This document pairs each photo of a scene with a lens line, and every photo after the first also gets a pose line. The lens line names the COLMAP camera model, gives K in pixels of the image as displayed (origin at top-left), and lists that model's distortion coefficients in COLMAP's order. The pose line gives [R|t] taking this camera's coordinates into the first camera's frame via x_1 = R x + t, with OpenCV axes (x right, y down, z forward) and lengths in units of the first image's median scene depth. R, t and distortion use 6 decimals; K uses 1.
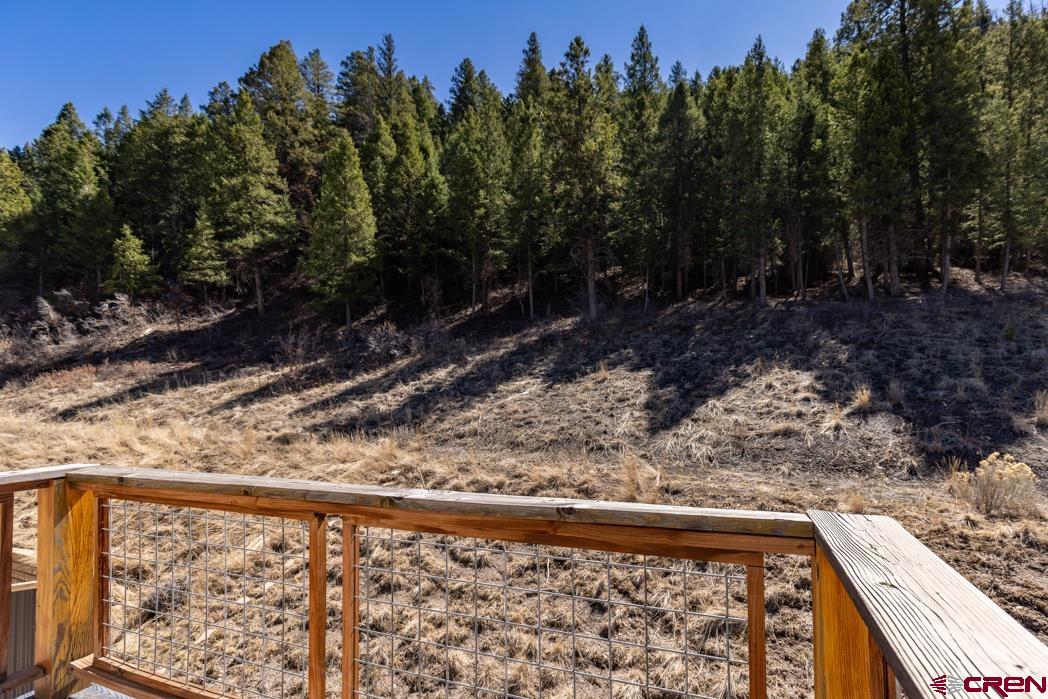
lens RADIAL K [[477.7, 0, 522.7], [0, 477.7, 379.6], [0, 0, 1]] dist [0.004886, -0.002244]
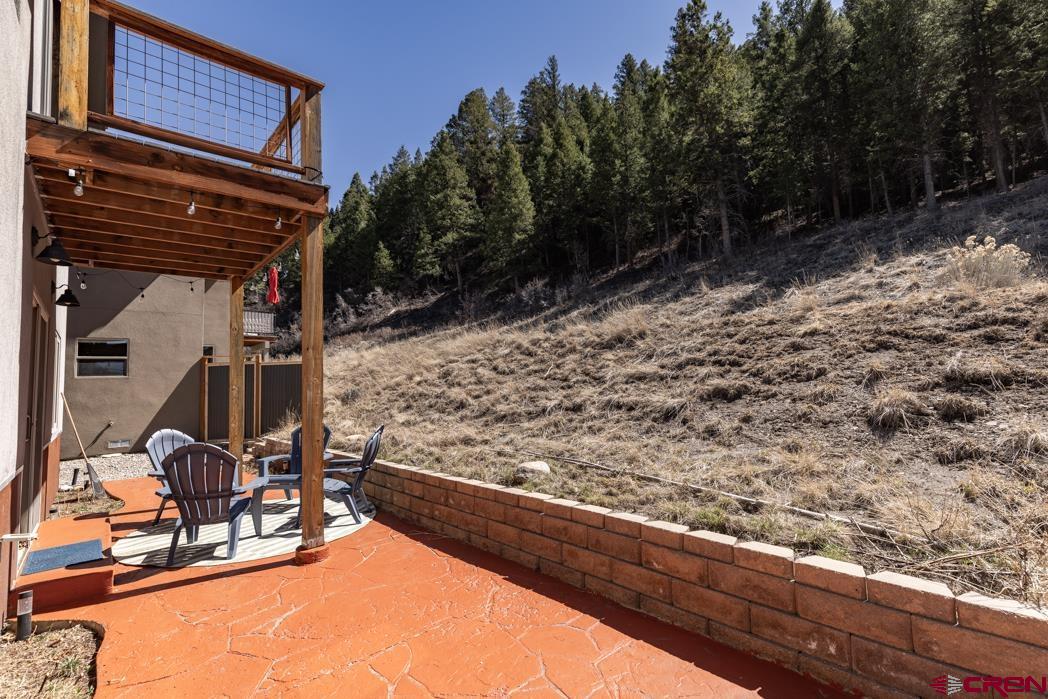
lens RADIAL K [[477.7, 0, 524.8], [0, 477.7, 374.8], [0, 0, 1]] dist [0.004886, -0.002244]
pose [[0.891898, -0.041016, -0.450373, 0.204813], [0.025347, 0.998847, -0.040770, 0.151641], [0.451526, 0.024947, 0.891909, -0.099348]]
